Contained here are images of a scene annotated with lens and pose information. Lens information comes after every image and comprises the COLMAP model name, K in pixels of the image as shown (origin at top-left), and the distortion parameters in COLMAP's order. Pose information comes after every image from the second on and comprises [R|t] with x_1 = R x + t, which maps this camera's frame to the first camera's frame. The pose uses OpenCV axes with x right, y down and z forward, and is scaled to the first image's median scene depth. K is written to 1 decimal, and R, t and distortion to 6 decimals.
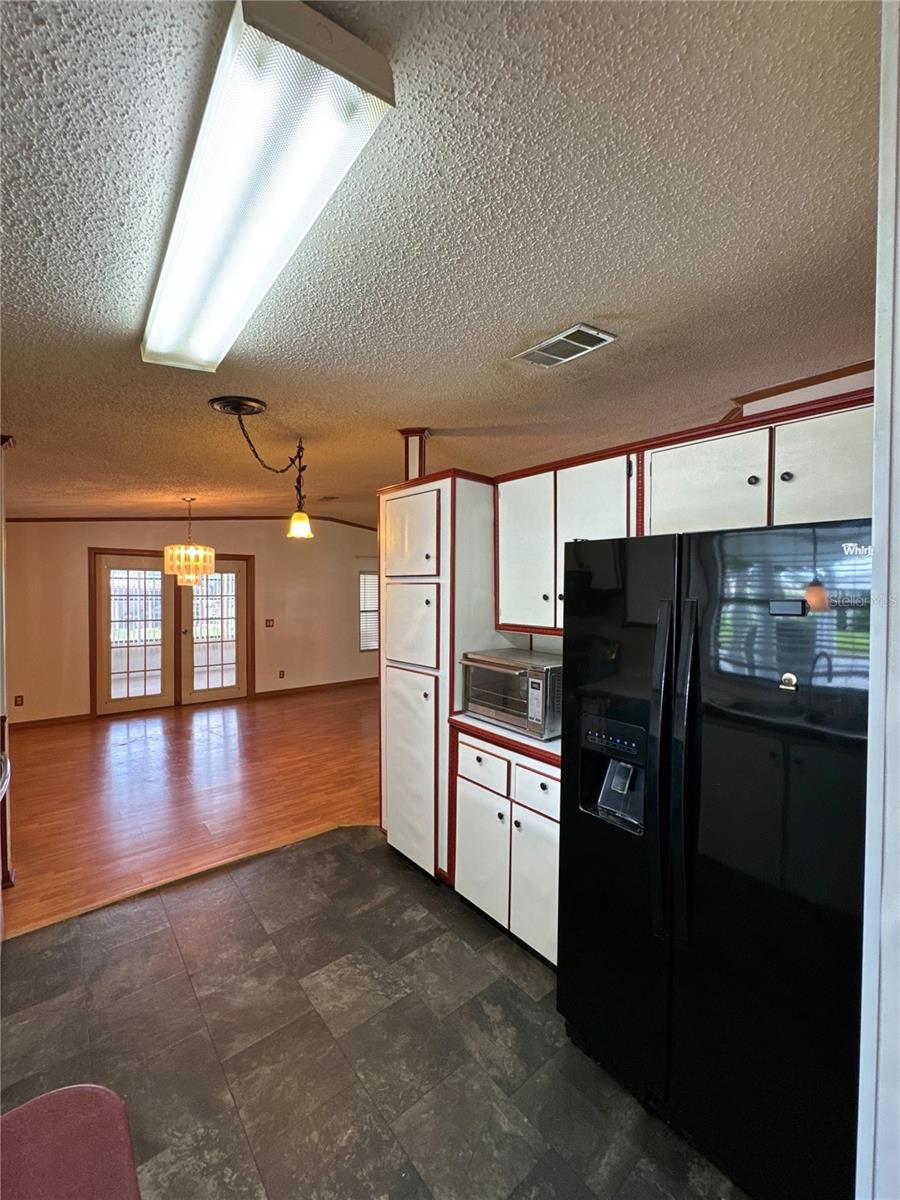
lens RADIAL K [[474.6, 0, 455.4], [0, 474.6, 603.4], [0, 0, 1]] dist [-0.001423, 0.000101]
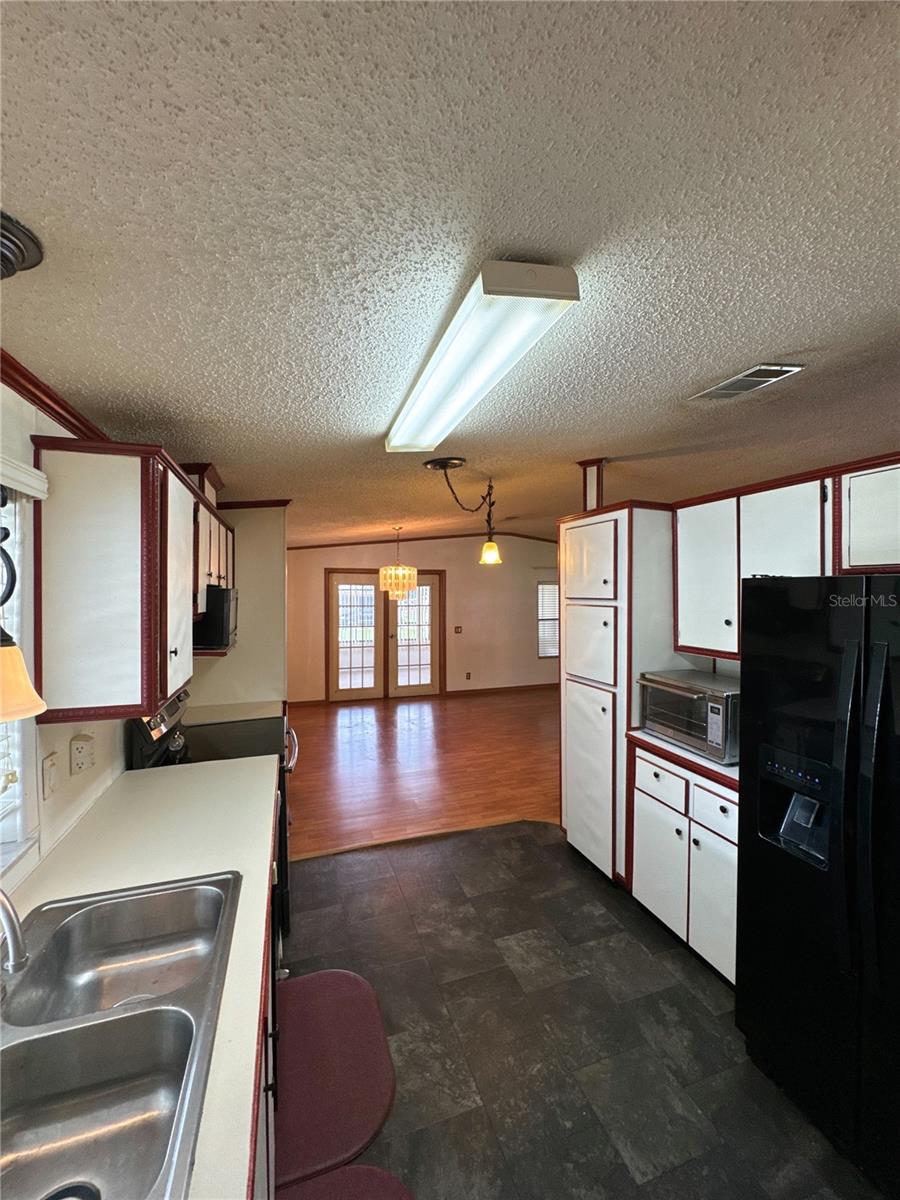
lens RADIAL K [[474.6, 0, 455.4], [0, 474.6, 603.4], [0, 0, 1]] dist [-0.001423, 0.000101]
pose [[0.933881, -0.001593, -0.357580, 0.009419], [0.000249, 0.999993, -0.003804, -0.046945], [0.357583, 0.003464, 0.933875, -0.138772]]
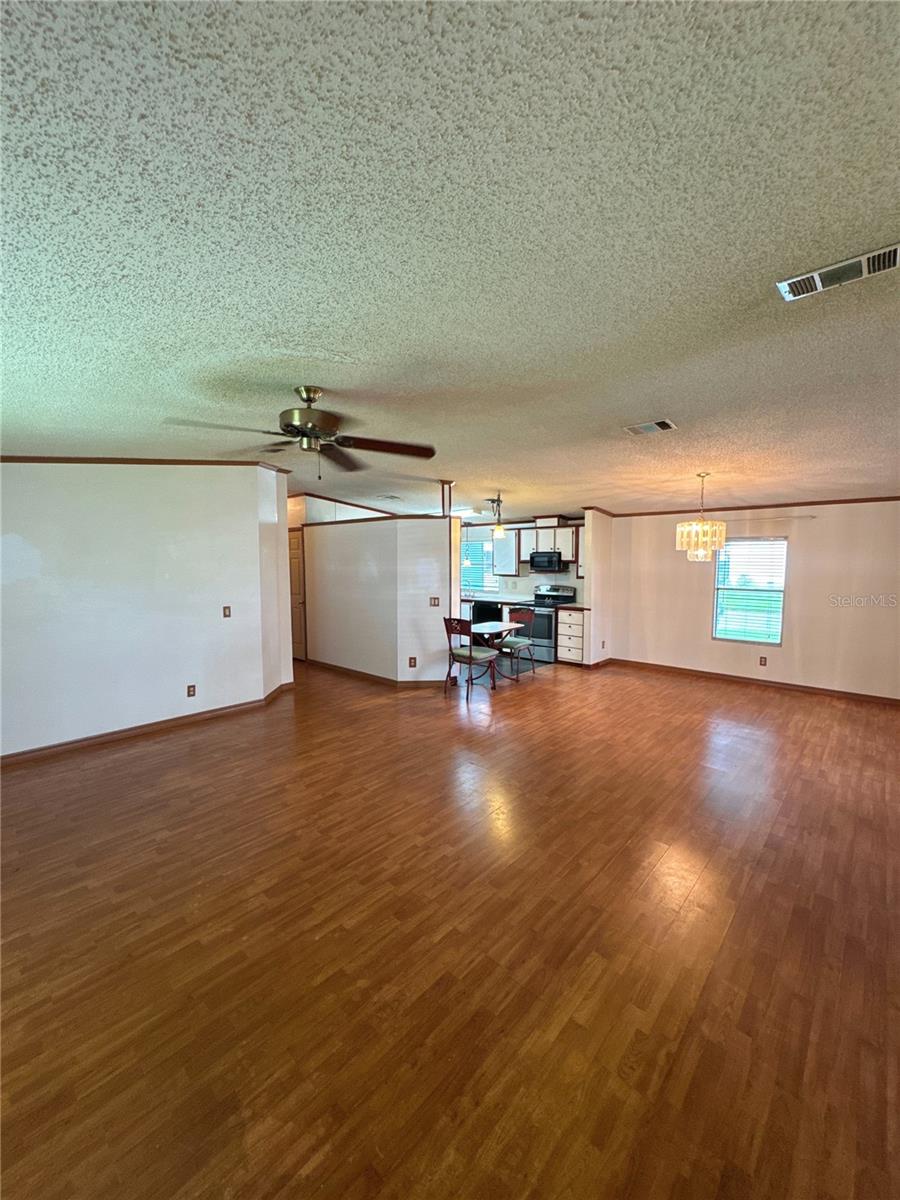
lens RADIAL K [[474.6, 0, 455.4], [0, 474.6, 603.4], [0, 0, 1]] dist [-0.001423, 0.000101]
pose [[-0.990132, 0.004169, -0.140077, 0.207575], [-0.012470, 0.992972, 0.117693, -0.120535], [0.139583, 0.118278, -0.983121, 3.847420]]
